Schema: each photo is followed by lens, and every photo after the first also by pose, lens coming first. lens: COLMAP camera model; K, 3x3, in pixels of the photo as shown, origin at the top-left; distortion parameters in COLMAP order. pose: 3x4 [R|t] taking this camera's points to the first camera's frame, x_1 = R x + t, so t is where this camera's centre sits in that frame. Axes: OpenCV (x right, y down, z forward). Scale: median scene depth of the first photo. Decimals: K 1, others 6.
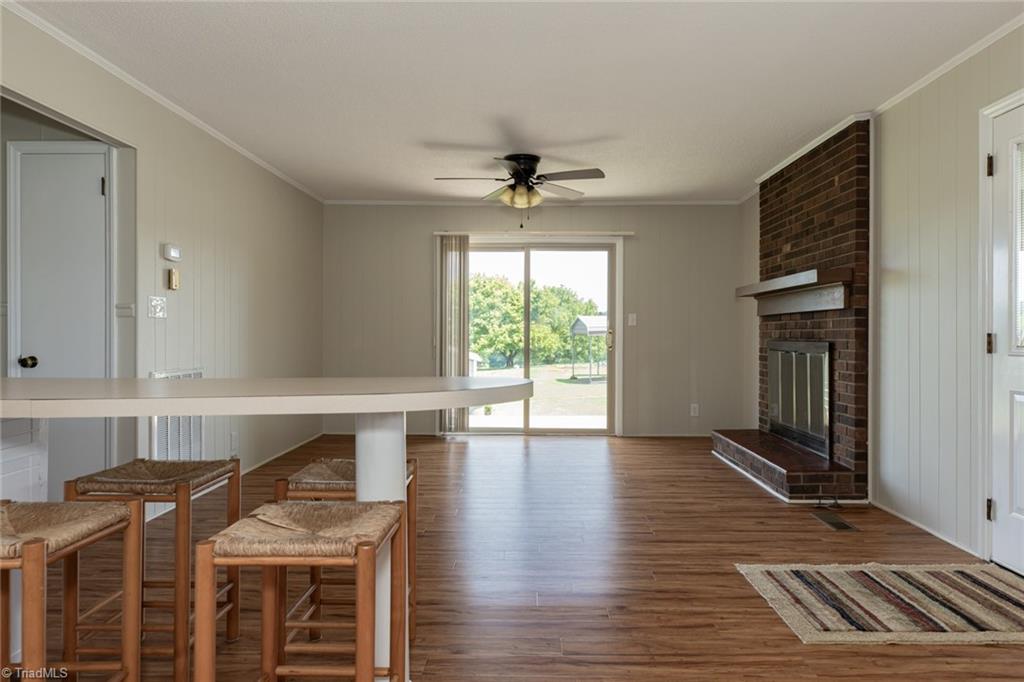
lens RADIAL K [[632.7, 0, 512.0], [0, 632.7, 341.0], [0, 0, 1]] dist [-0.001525, -0.000800]
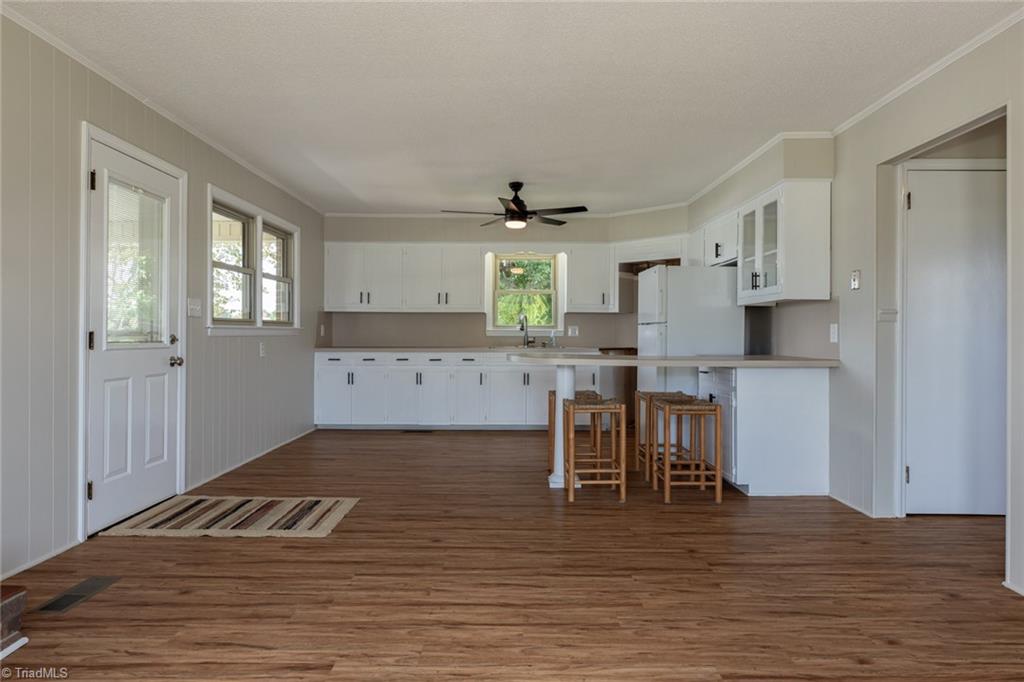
lens RADIAL K [[608.9, 0, 512.0], [0, 608.9, 341.0], [0, 0, 1]] dist [0.004490, 0.001058]
pose [[-0.999532, -0.006560, -0.029880, 0.030091], [-0.007192, 0.999752, 0.021090, -0.013642], [0.029735, 0.021295, -0.999331, 1.241437]]
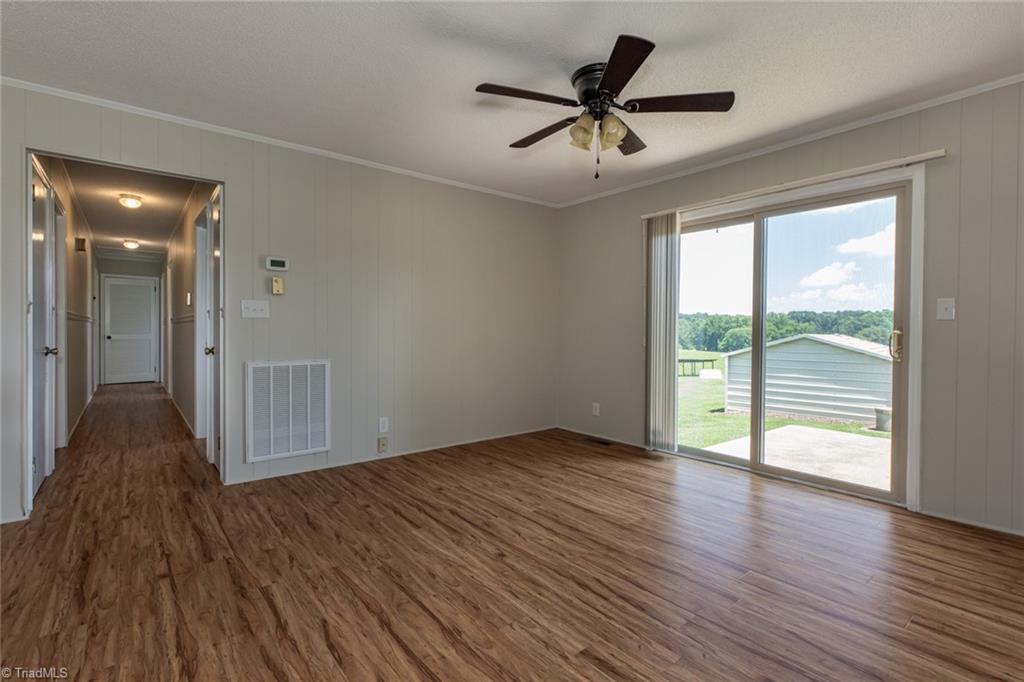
lens RADIAL K [[485.0, 0, 513.1], [0, 485.0, 332.8], [0, 0, 1]] dist [0.000516, -0.000327]
pose [[0.654767, 0.006093, -0.755806, 0.353119], [-0.013871, 0.999896, -0.003956, -0.007882], [0.755703, 0.013074, 0.654784, 0.588507]]
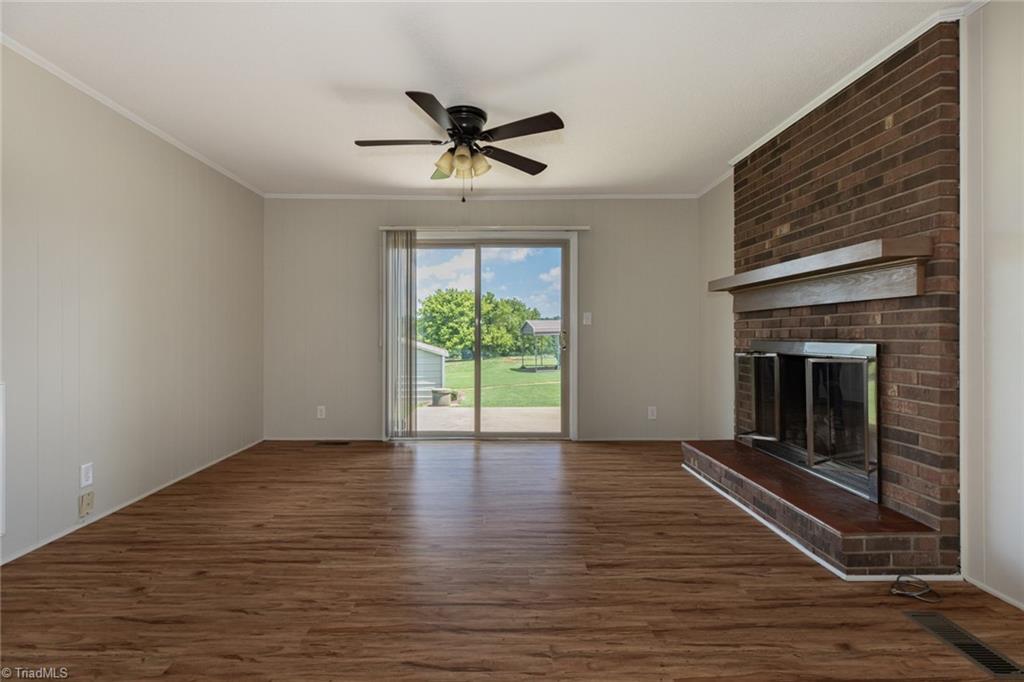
lens RADIAL K [[468.9, 0, 498.0], [0, 468.9, 326.6], [0, 0, 1]] dist [0.009592, -0.000026]
pose [[0.999033, -0.001323, 0.043953, 0.032687], [0.002518, 0.999628, -0.027152, -0.003706], [-0.043901, 0.027237, 0.998665, 0.404471]]
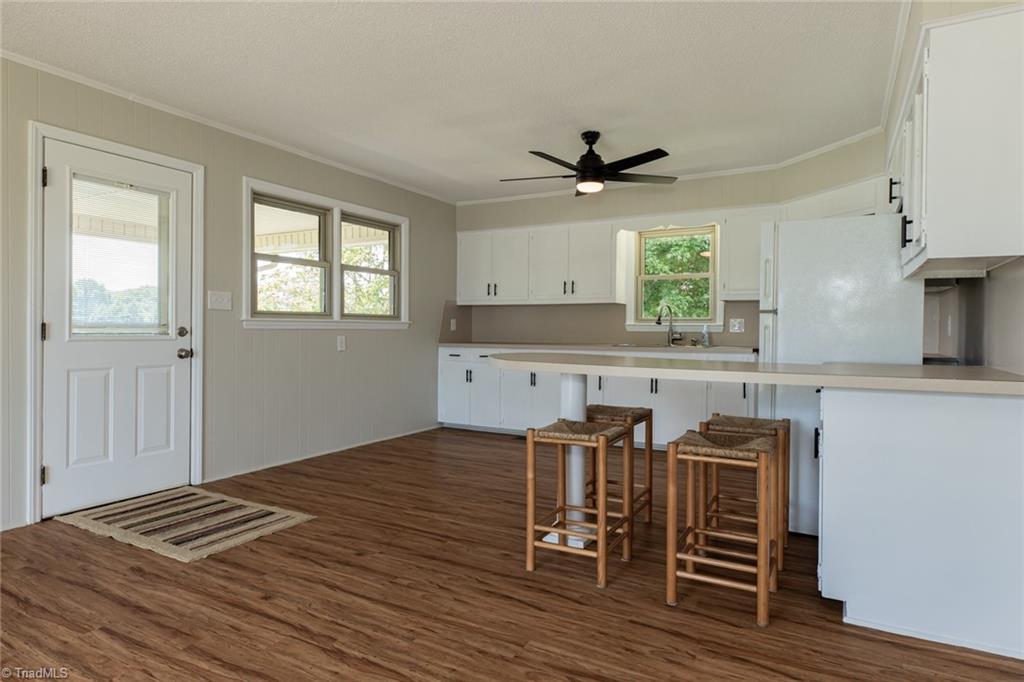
lens RADIAL K [[591.2, 0, 515.3], [0, 591.2, 338.6], [0, 0, 1]] dist [0.004446, 0.000307]
pose [[-0.887344, -0.016335, 0.460818, -0.300362], [-0.005151, 0.999661, 0.025517, -0.008885], [-0.461078, 0.020269, -0.887128, 0.927144]]
